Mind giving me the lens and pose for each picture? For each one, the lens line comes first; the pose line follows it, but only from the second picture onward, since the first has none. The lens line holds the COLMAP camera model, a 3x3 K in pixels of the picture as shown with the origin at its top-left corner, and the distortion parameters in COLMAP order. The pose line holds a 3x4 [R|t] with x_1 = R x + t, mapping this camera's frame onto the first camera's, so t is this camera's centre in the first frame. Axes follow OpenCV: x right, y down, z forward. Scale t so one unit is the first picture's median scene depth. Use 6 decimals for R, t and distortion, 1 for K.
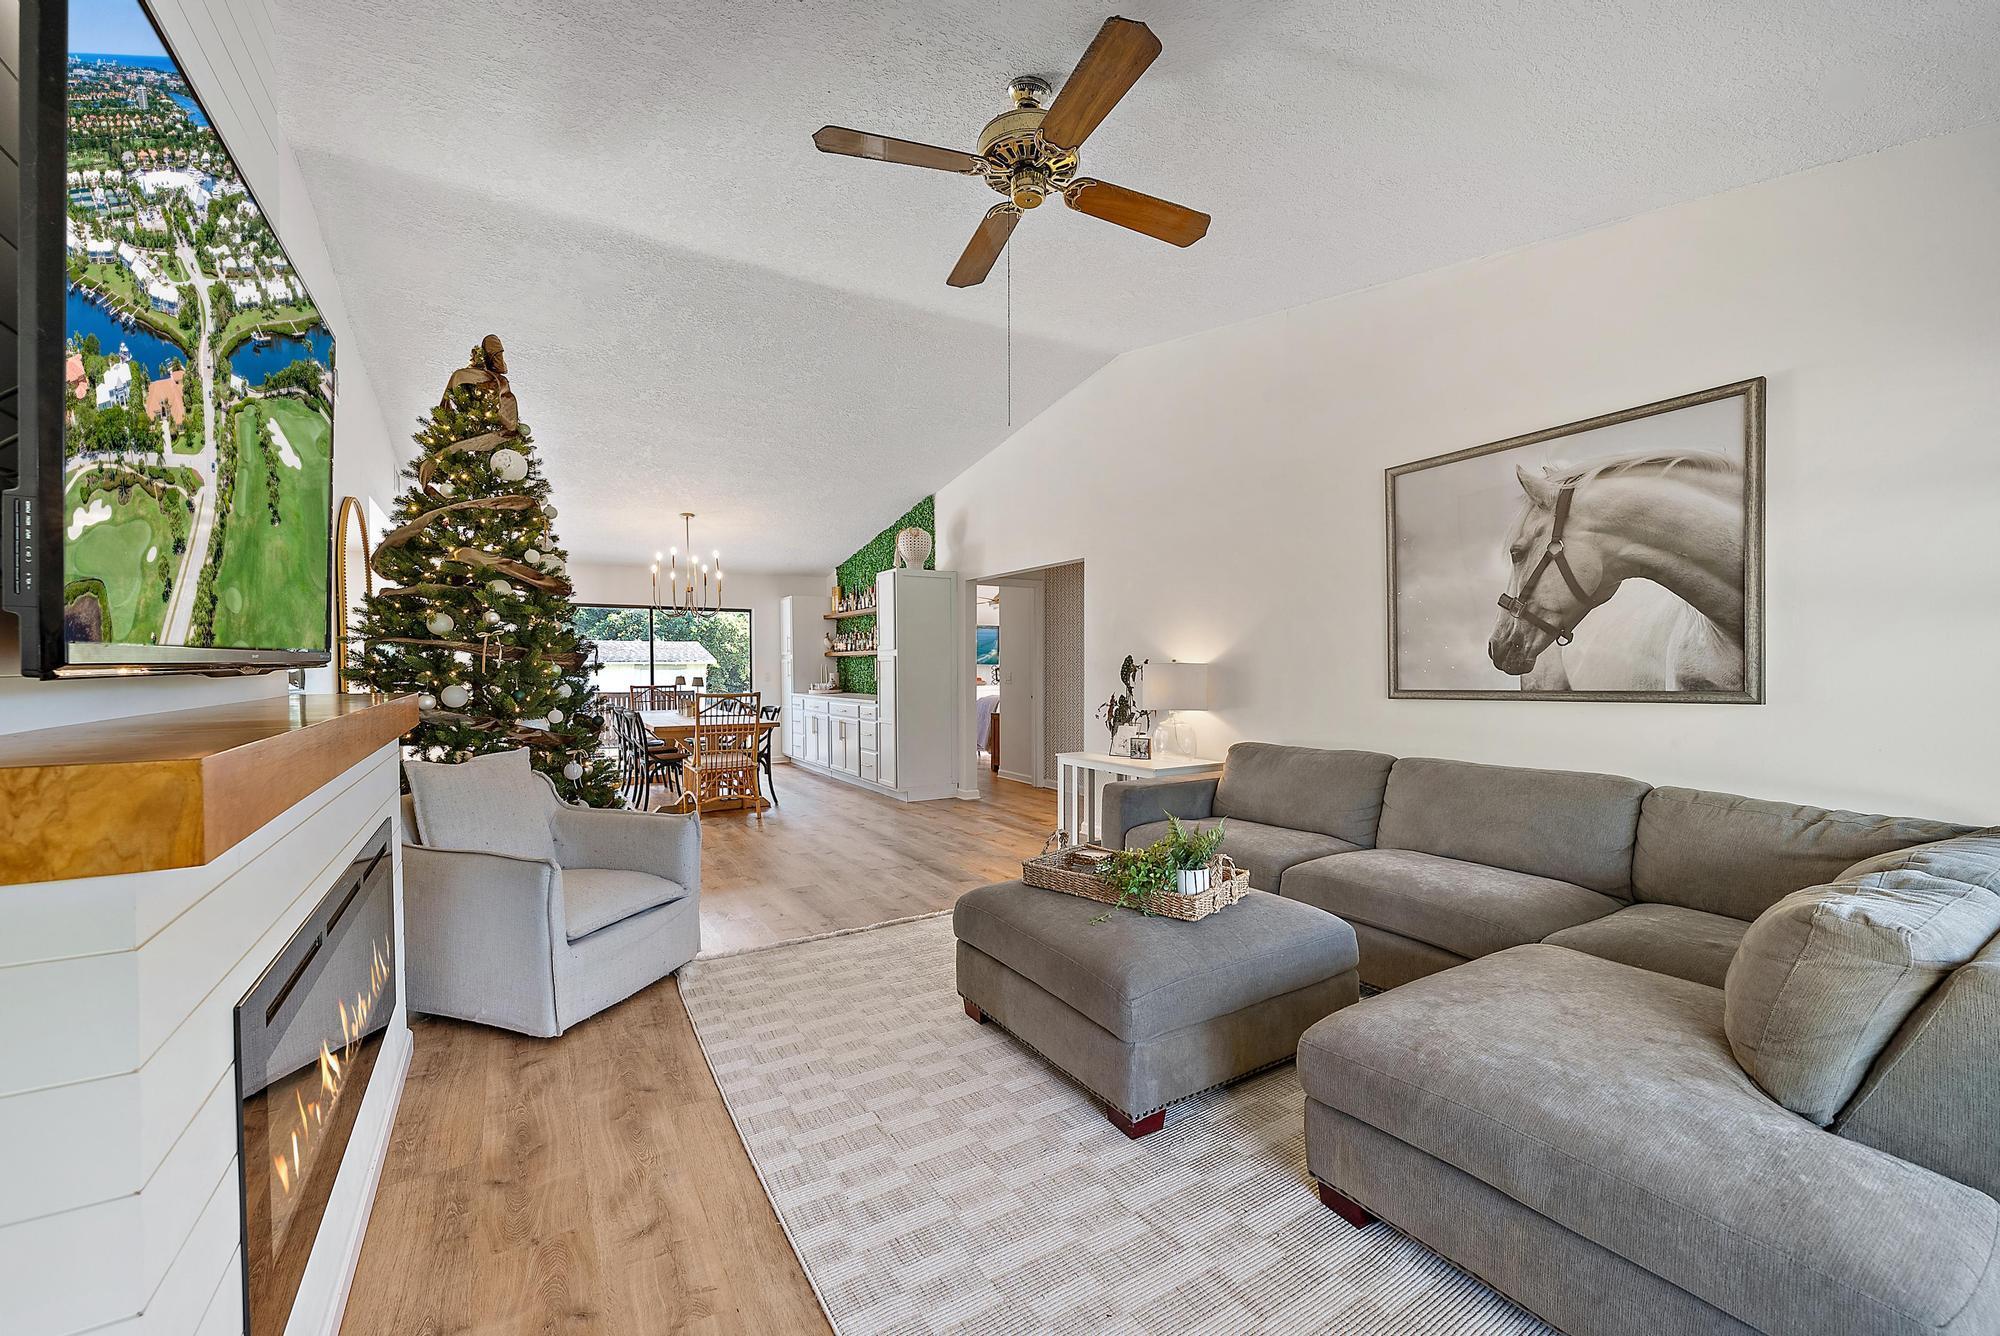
lens RADIAL K [[803.2, 0, 966.2], [0, 803.2, 672.8], [0, 0, 1]] dist [0.000305, -0.000050]
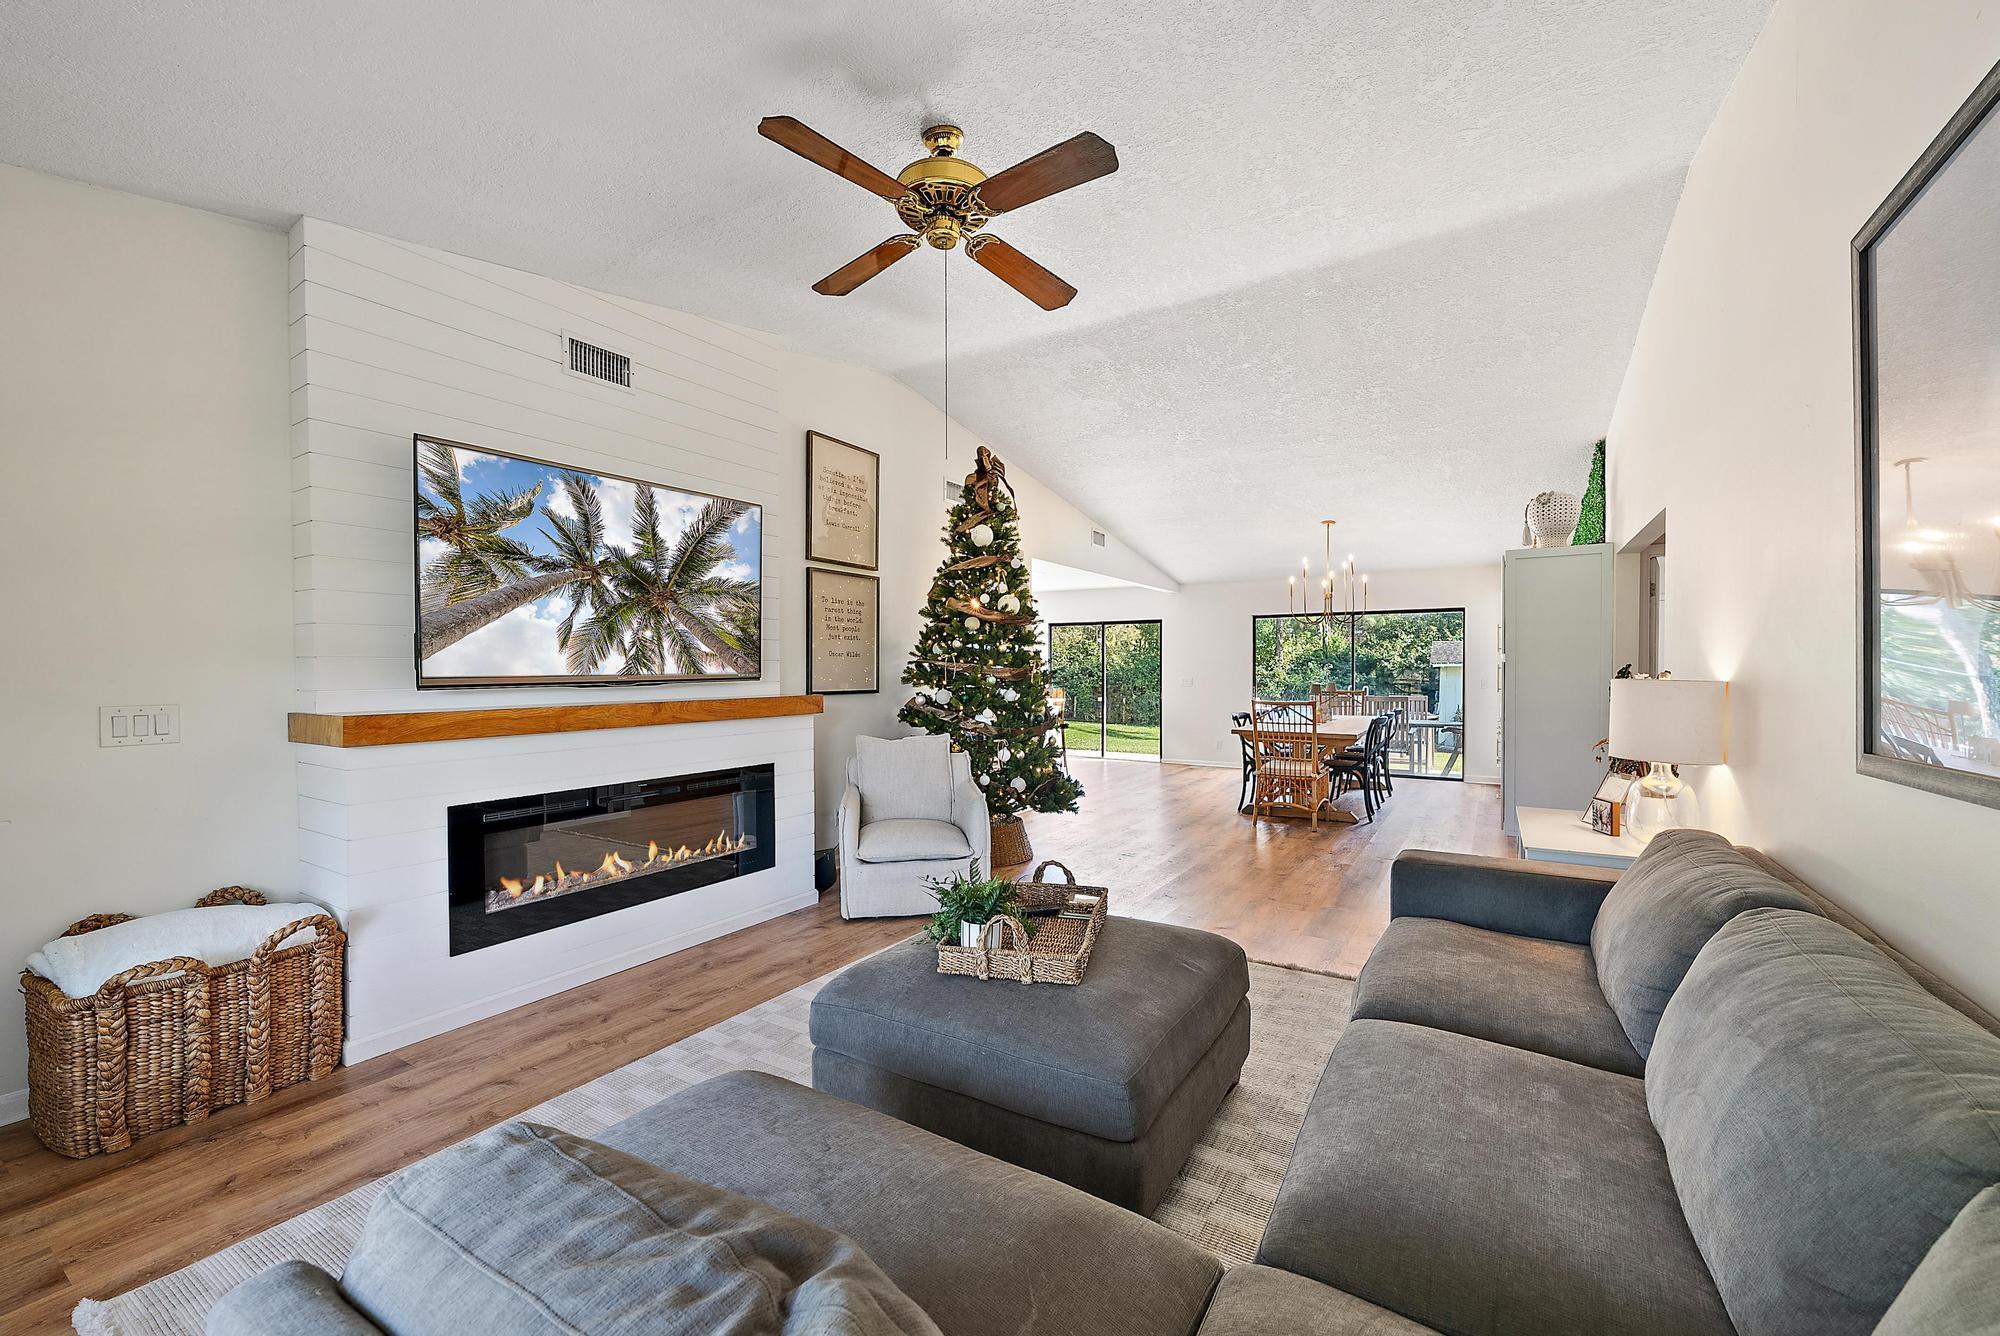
lens RADIAL K [[777.8, 0, 1009.3], [0, 777.8, 666.3], [0, 0, 1]] dist [0.000548, -0.000205]
pose [[0.478674, 0.003498, -0.877986, 1.011191], [-0.006637, 0.999978, 0.000365, -0.040537], [0.877968, 0.005653, 0.478687, 0.584779]]
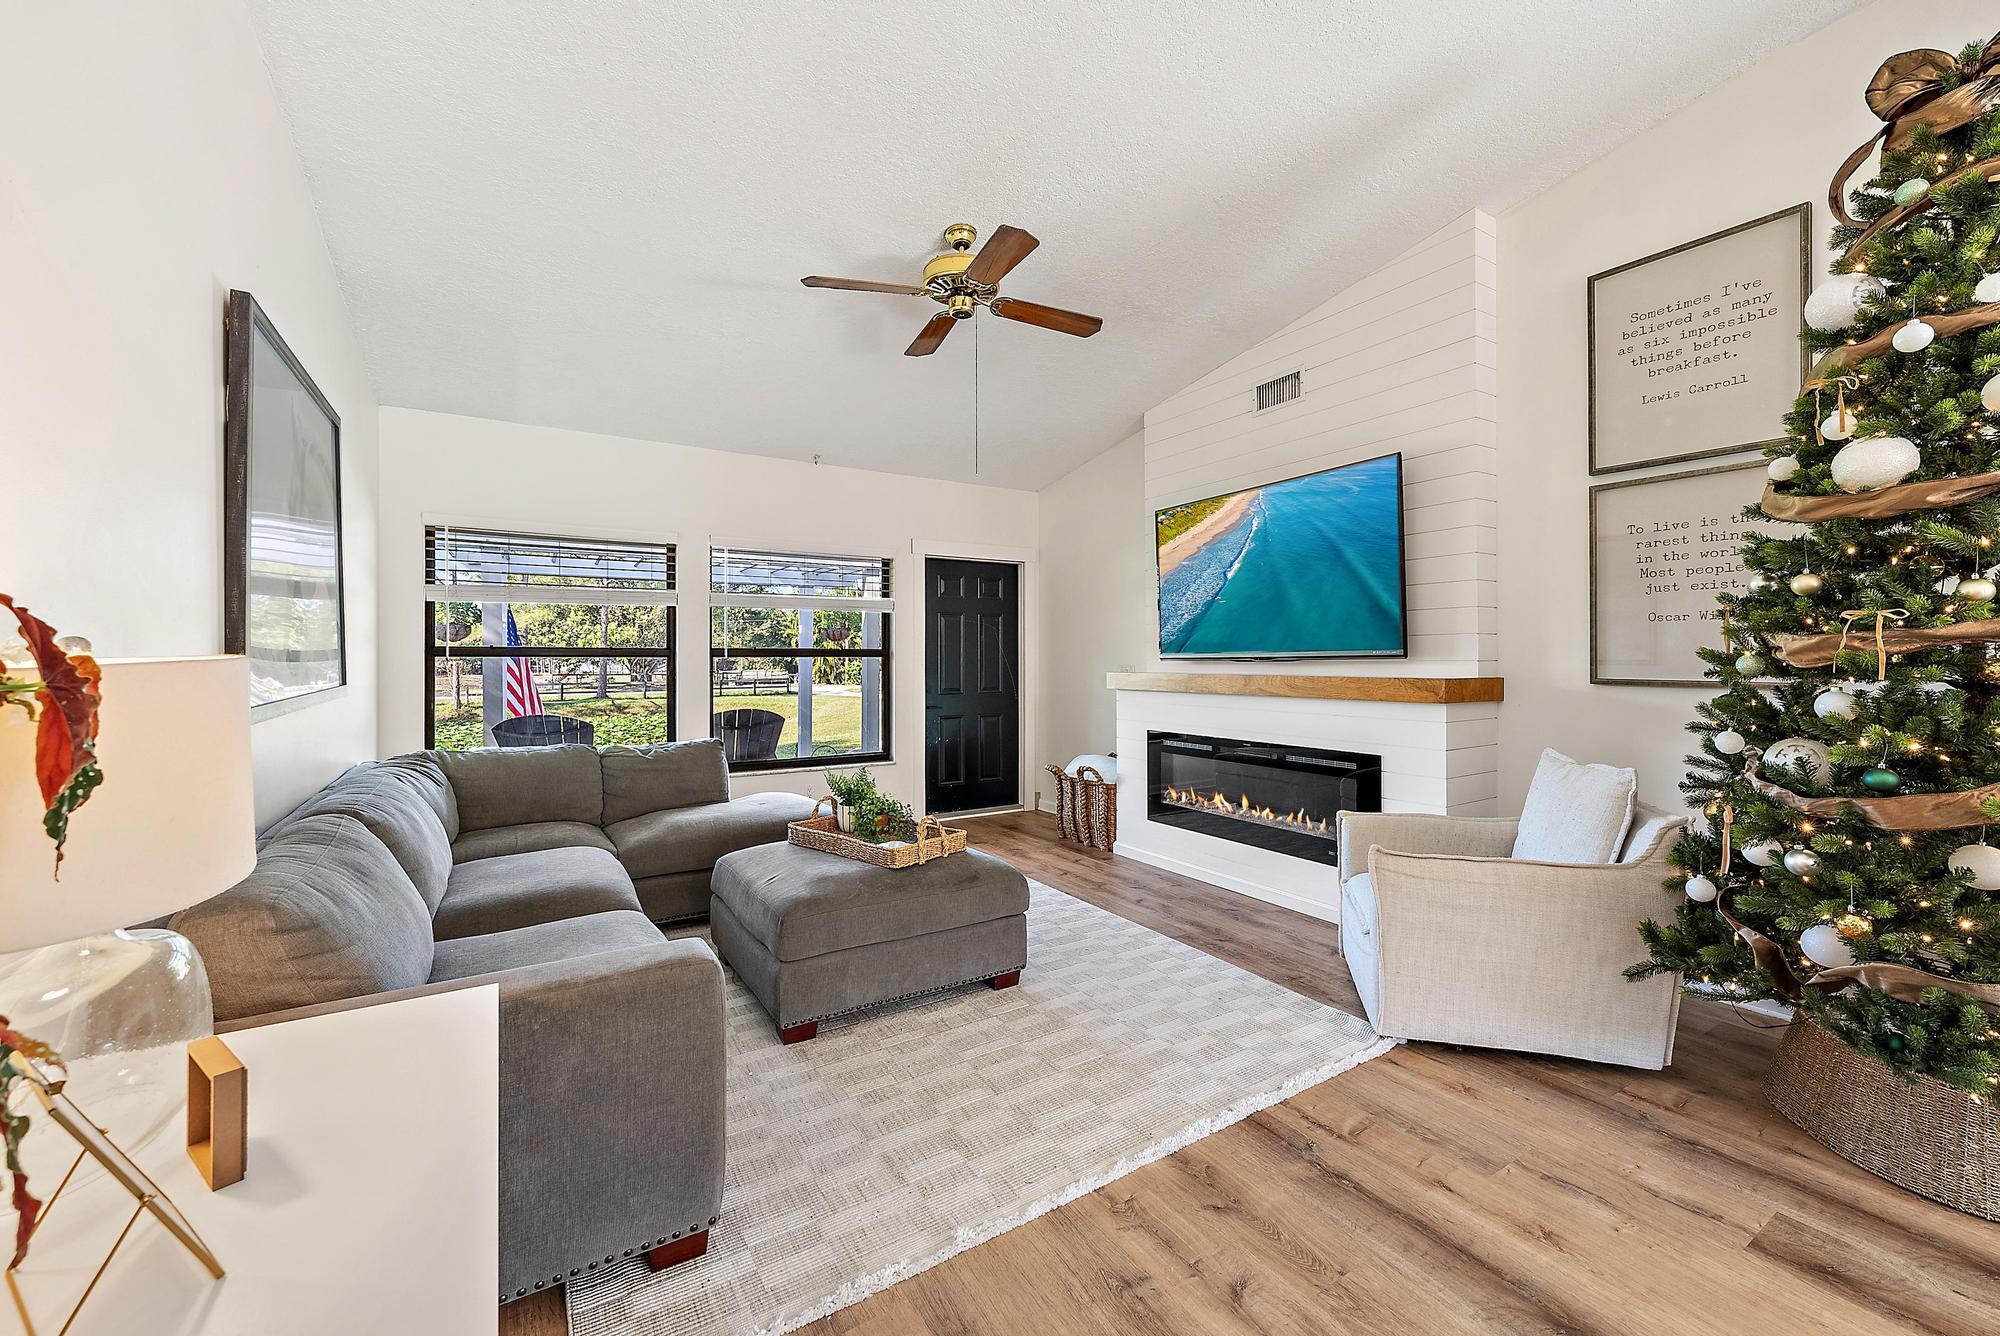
lens RADIAL K [[777.8, 0, 1009.3], [0, 777.8, 666.3], [0, 0, 1]] dist [0.000548, -0.000205]
pose [[-0.998118, 0.007175, -0.060902, 0.080910], [0.006363, 0.999888, 0.013517, -0.016759], [0.060992, 0.013104, -0.998052, 2.283398]]
